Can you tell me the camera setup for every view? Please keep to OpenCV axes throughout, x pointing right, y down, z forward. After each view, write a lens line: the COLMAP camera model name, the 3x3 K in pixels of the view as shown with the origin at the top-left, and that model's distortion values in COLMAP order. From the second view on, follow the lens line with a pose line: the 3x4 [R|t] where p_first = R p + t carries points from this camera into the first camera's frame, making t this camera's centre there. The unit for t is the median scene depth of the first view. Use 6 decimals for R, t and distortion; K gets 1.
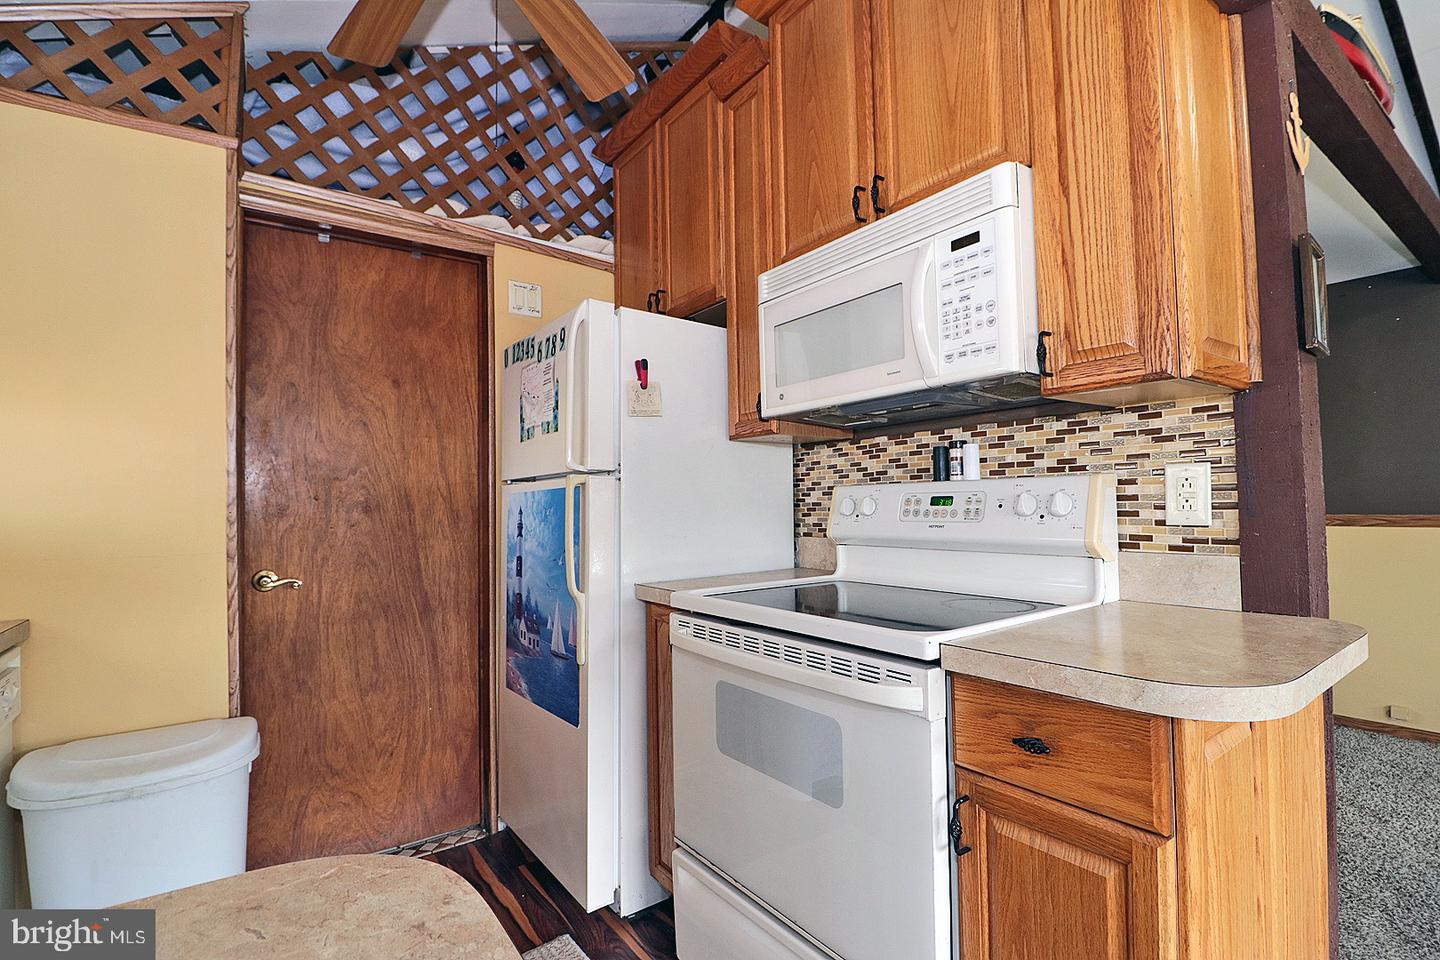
lens RADIAL K [[669.8, 0, 708.3], [0, 669.8, 479.0], [0, 0, 1]] dist [-0.012205, -0.003613]
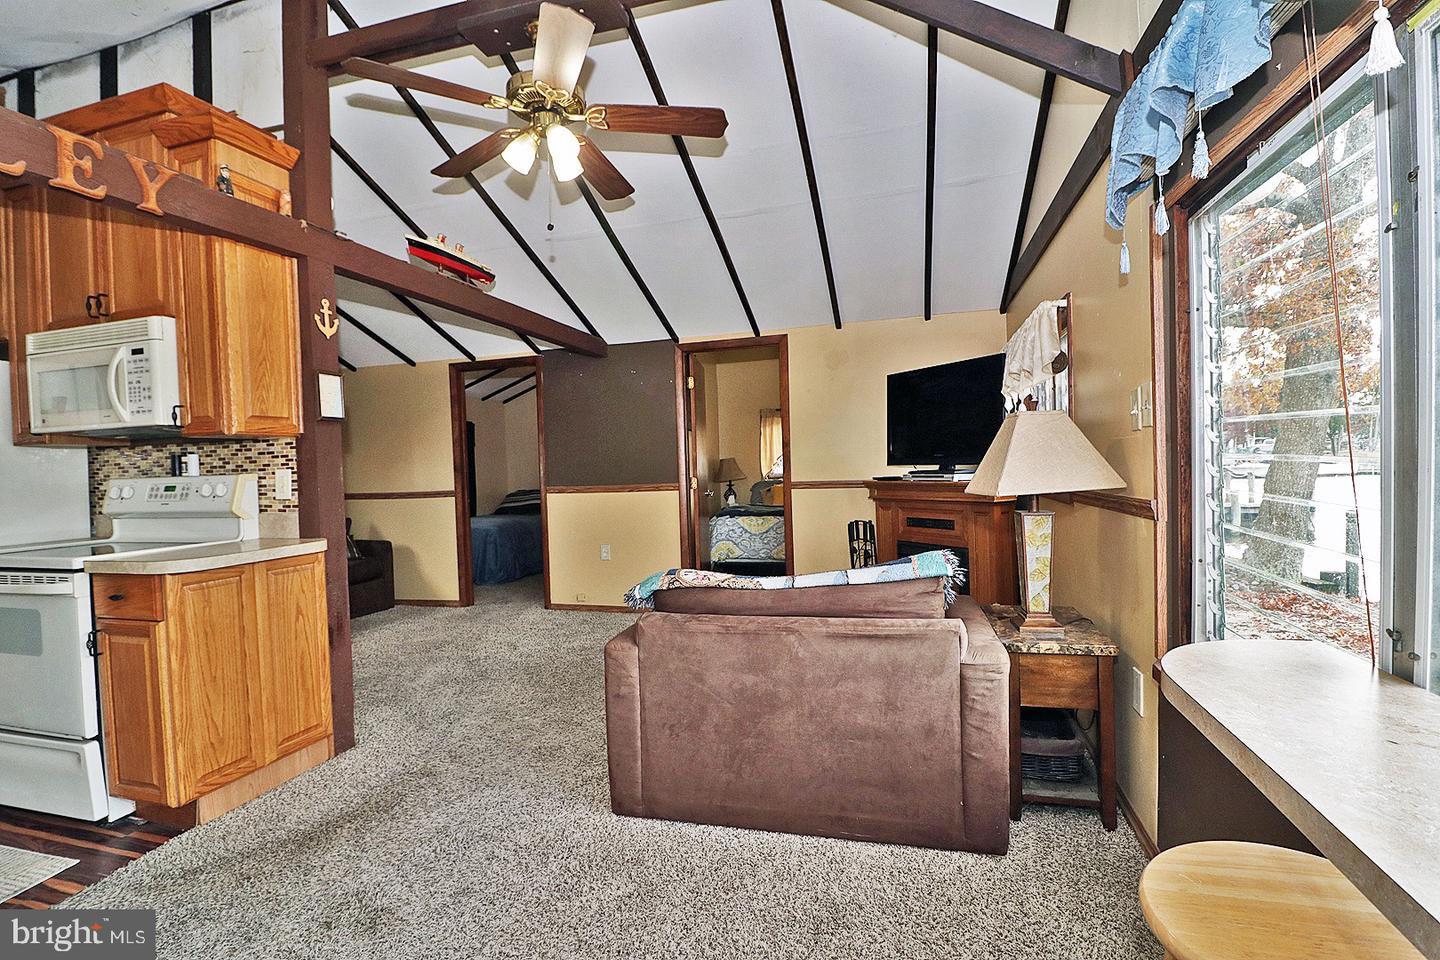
lens RADIAL K [[669.8, 0, 707.8], [0, 669.8, 485.4], [0, 0, 1]] dist [-0.012205, -0.003613]
pose [[0.782112, -0.020646, 0.622796, 0.404693], [-0.009320, 0.998952, 0.044819, -0.068616], [-0.623069, -0.040858, 0.781099, -1.249706]]
